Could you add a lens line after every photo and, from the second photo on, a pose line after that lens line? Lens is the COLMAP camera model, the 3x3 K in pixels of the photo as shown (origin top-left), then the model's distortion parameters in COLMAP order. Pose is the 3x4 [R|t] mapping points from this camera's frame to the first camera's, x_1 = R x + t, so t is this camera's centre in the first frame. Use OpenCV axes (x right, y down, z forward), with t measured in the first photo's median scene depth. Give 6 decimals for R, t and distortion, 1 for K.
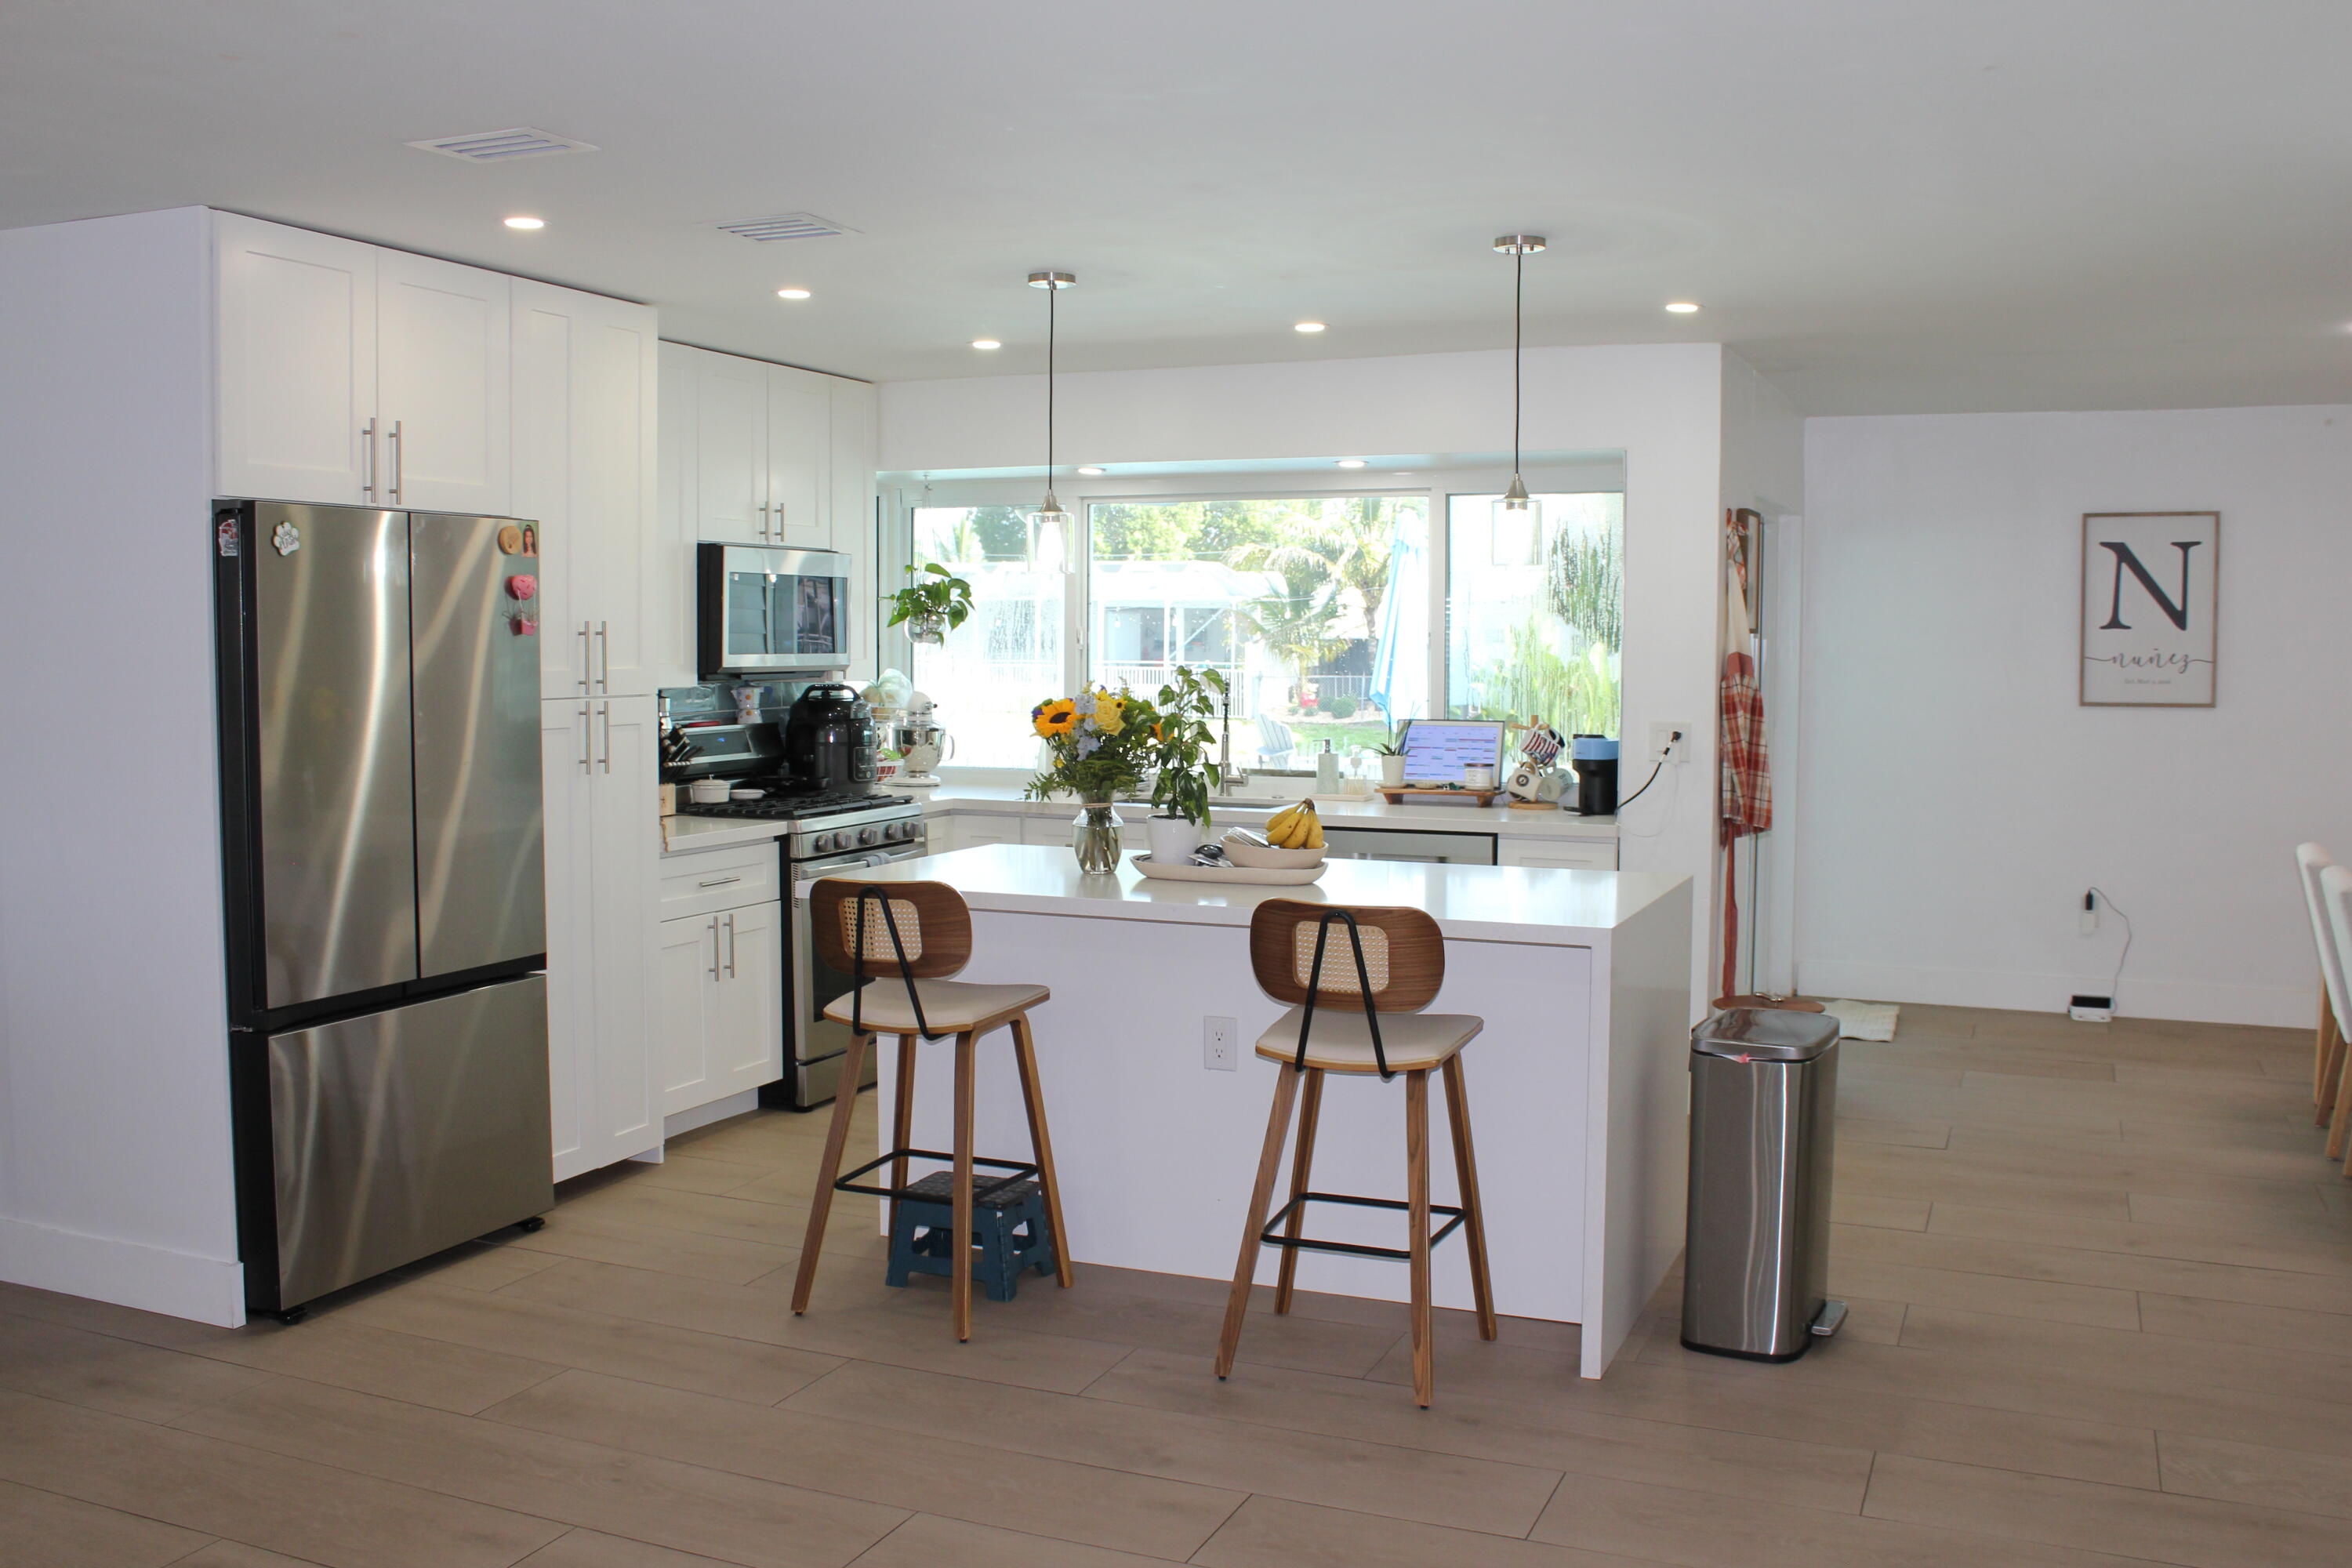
lens RADIAL K [[2111.9, 0, 1191.2], [0, 2111.9, 786.8], [0, 0, 1]] dist [-0.177536, 0.220429]
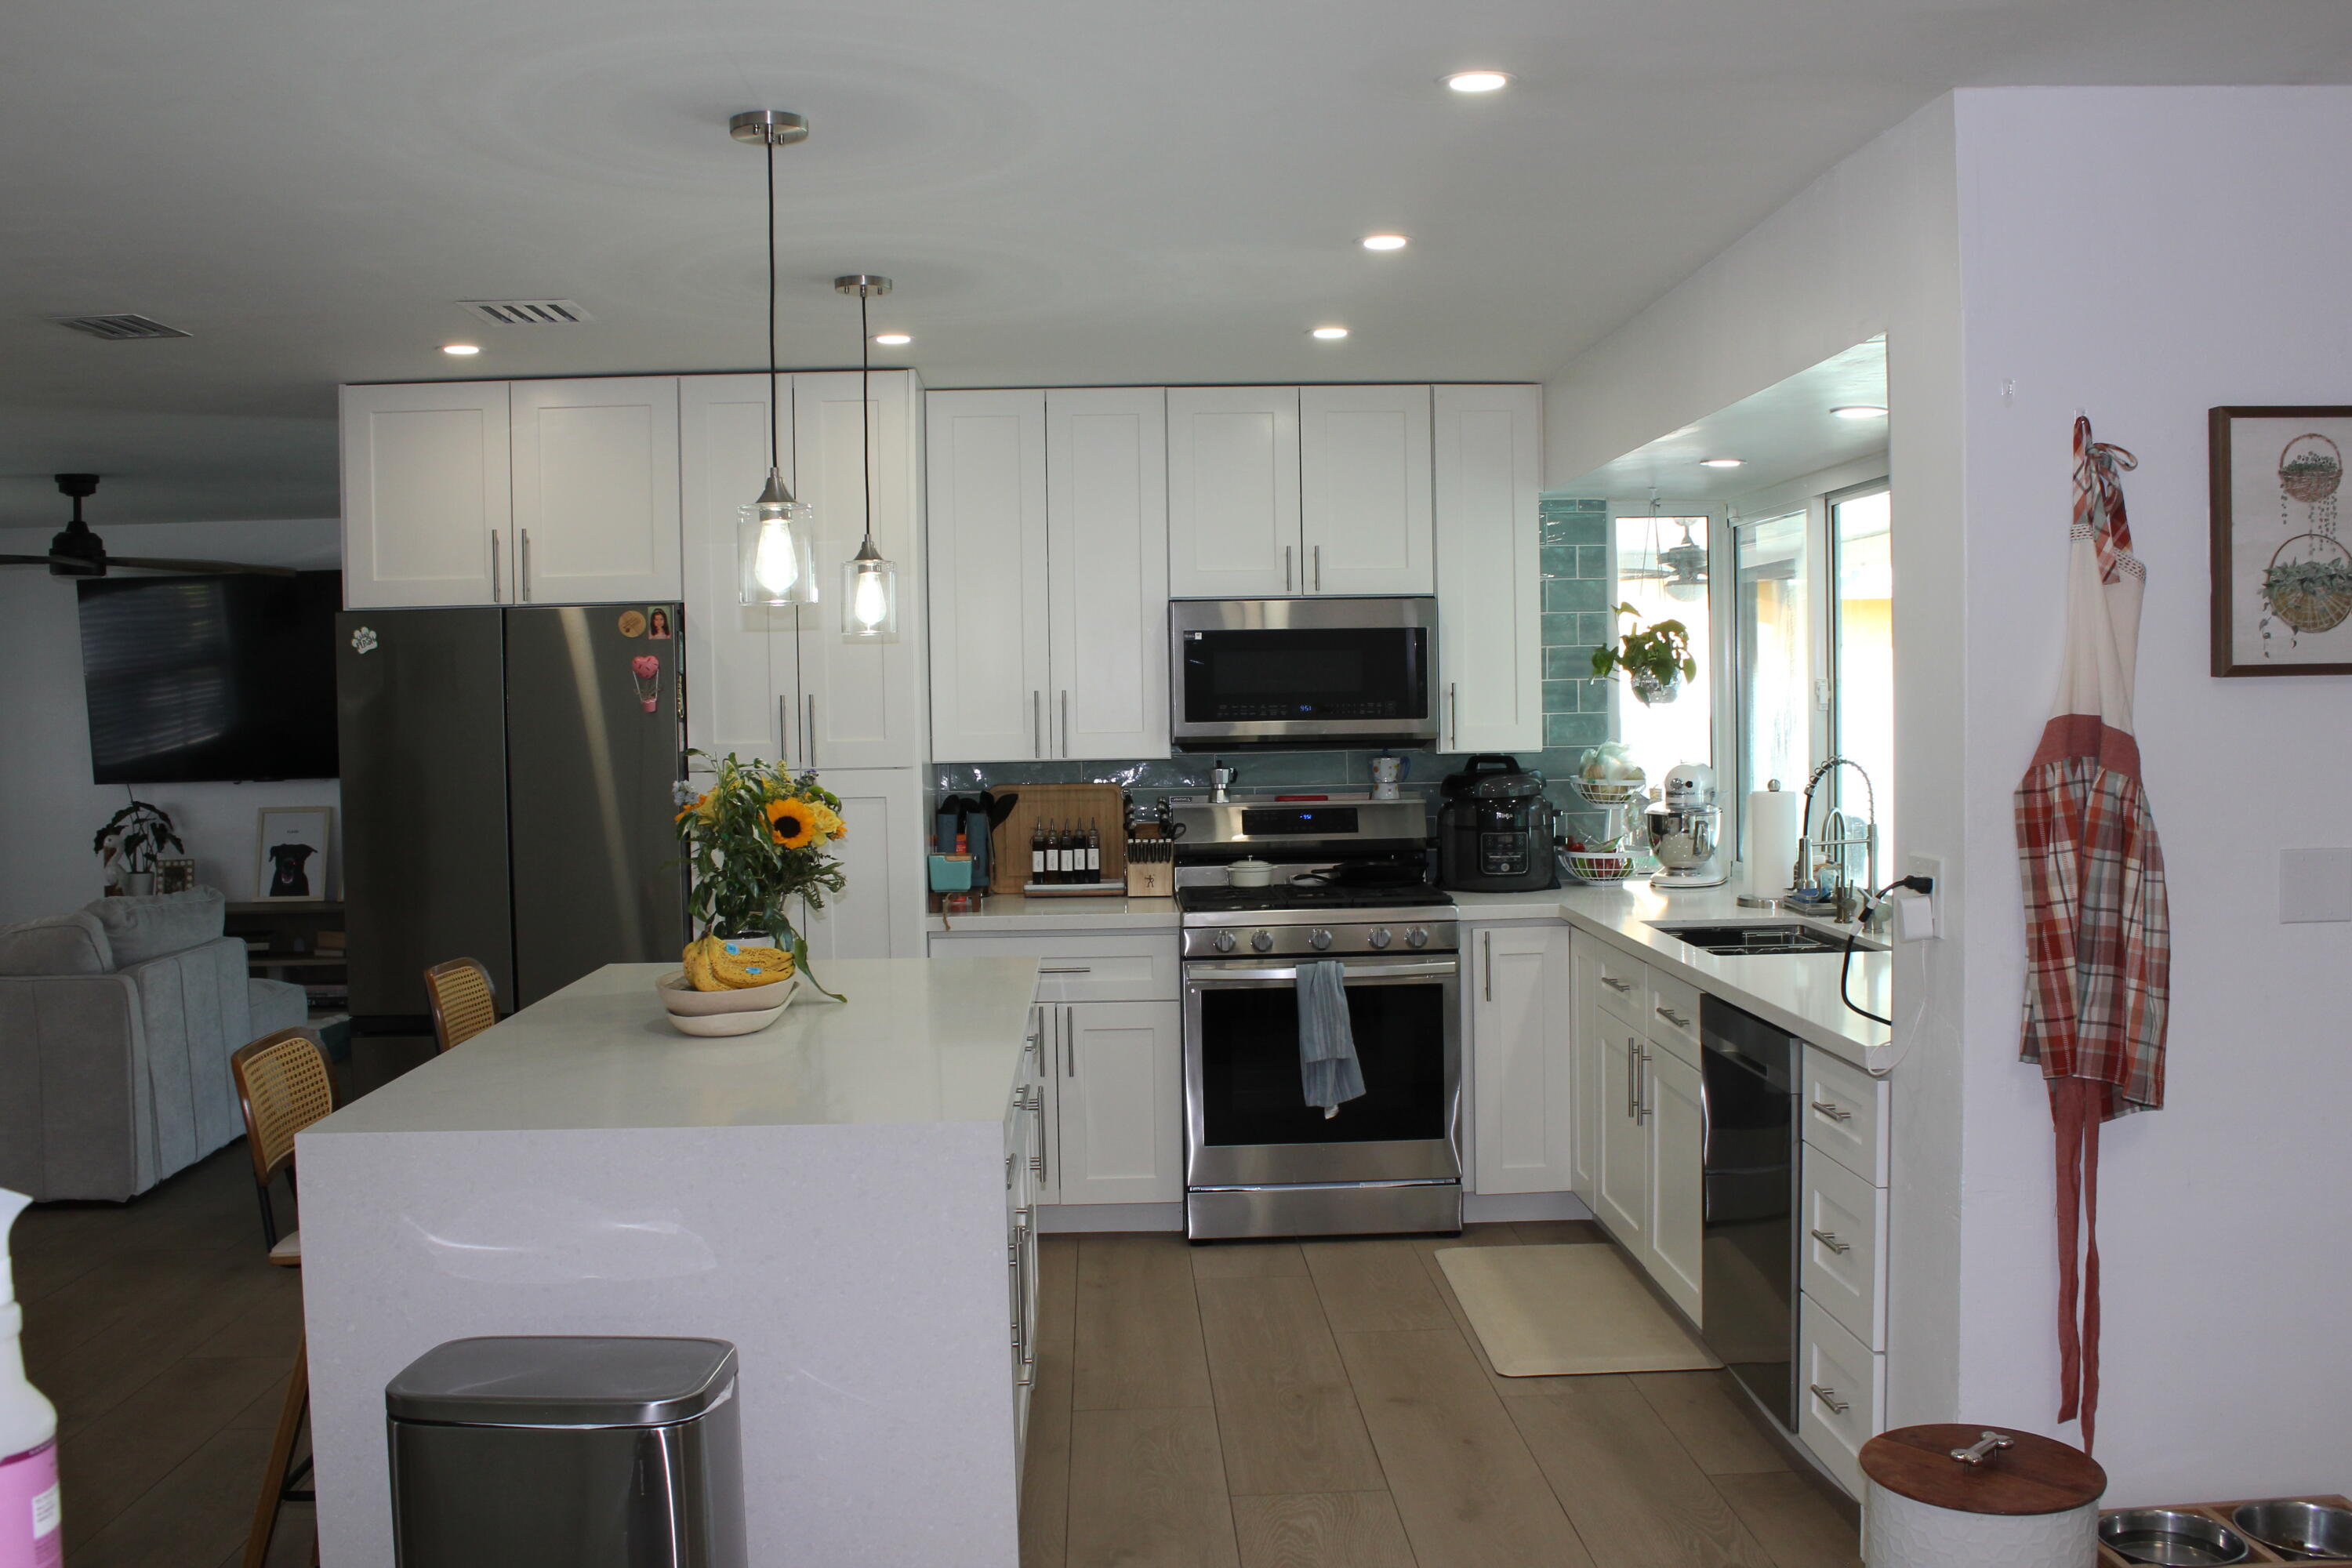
lens RADIAL K [[2111.9, 0, 1191.2], [0, 2111.9, 786.8], [0, 0, 1]] dist [-0.177536, 0.220429]
pose [[0.410277, 0.026688, -0.911570, 0.721136], [-0.045894, 0.998909, 0.008589, -0.051727], [0.910805, 0.038312, 0.411054, 0.747764]]
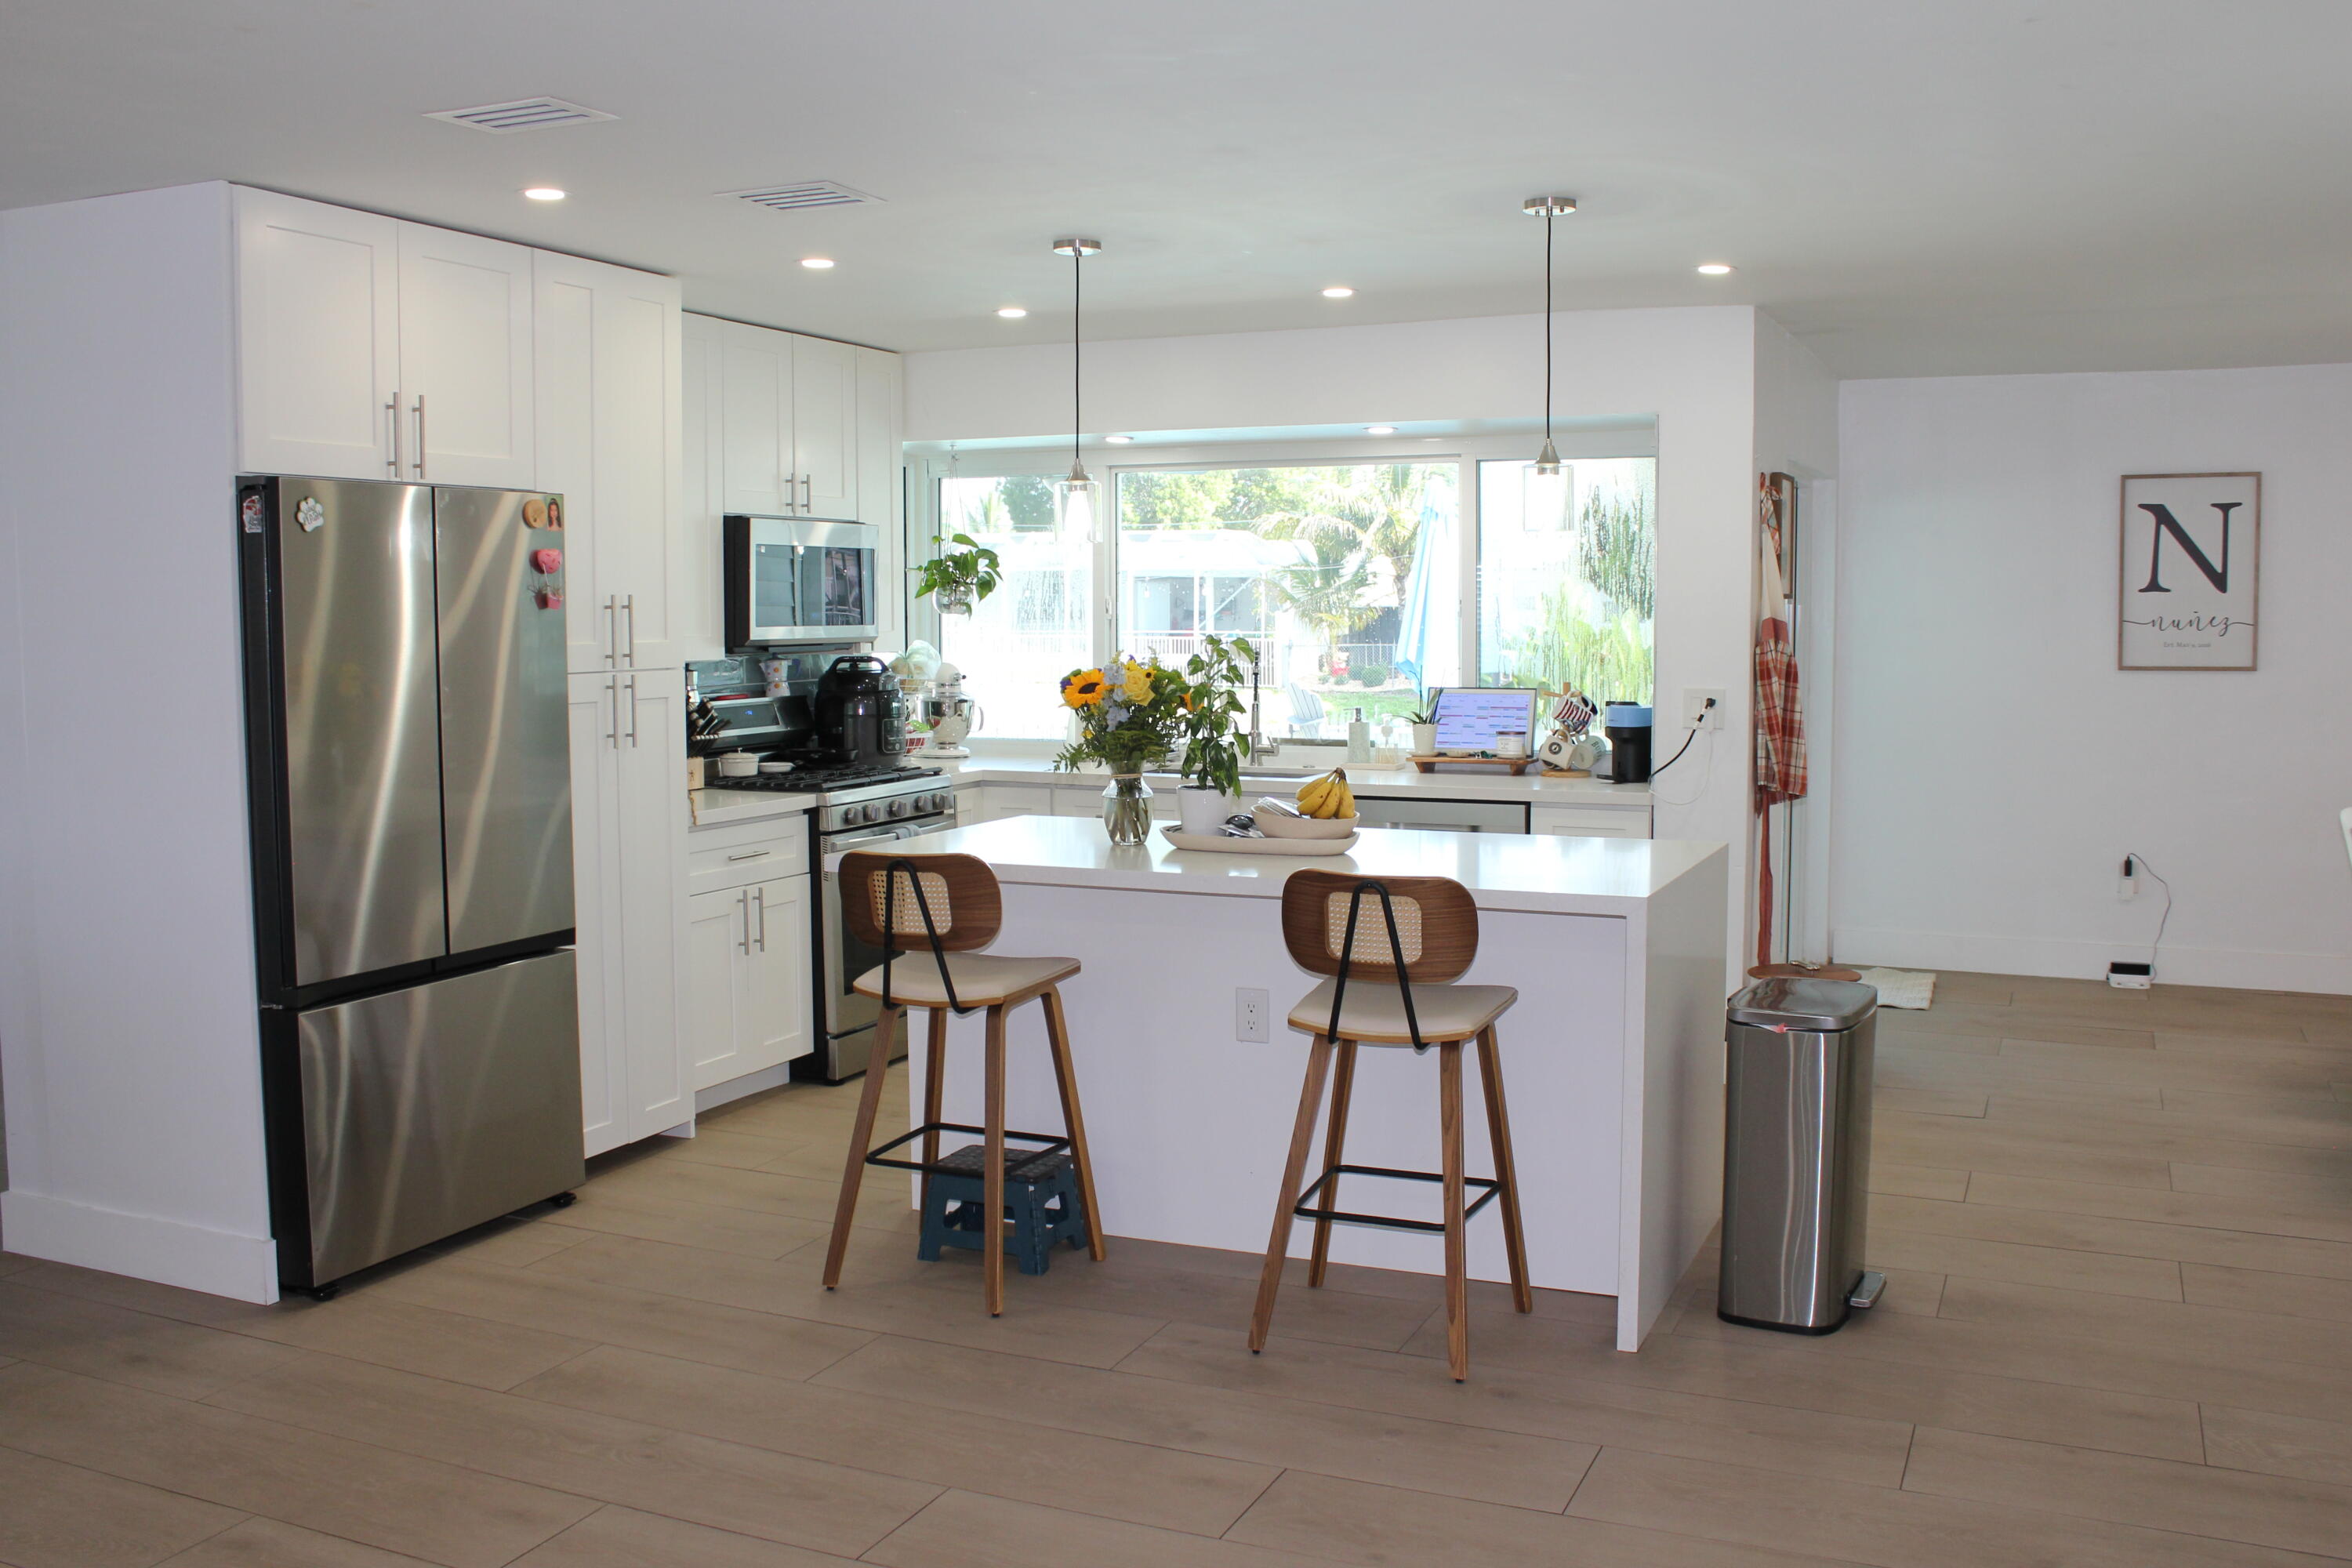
lens RADIAL K [[2111.9, 0, 1191.2], [0, 2111.9, 786.8], [0, 0, 1]] dist [-0.177536, 0.220429]
pose [[0.999874, -0.006227, -0.014630, 0.000203], [0.006438, 0.999875, 0.014434, -0.000316], [0.014538, -0.014526, 0.999789, 0.006338]]
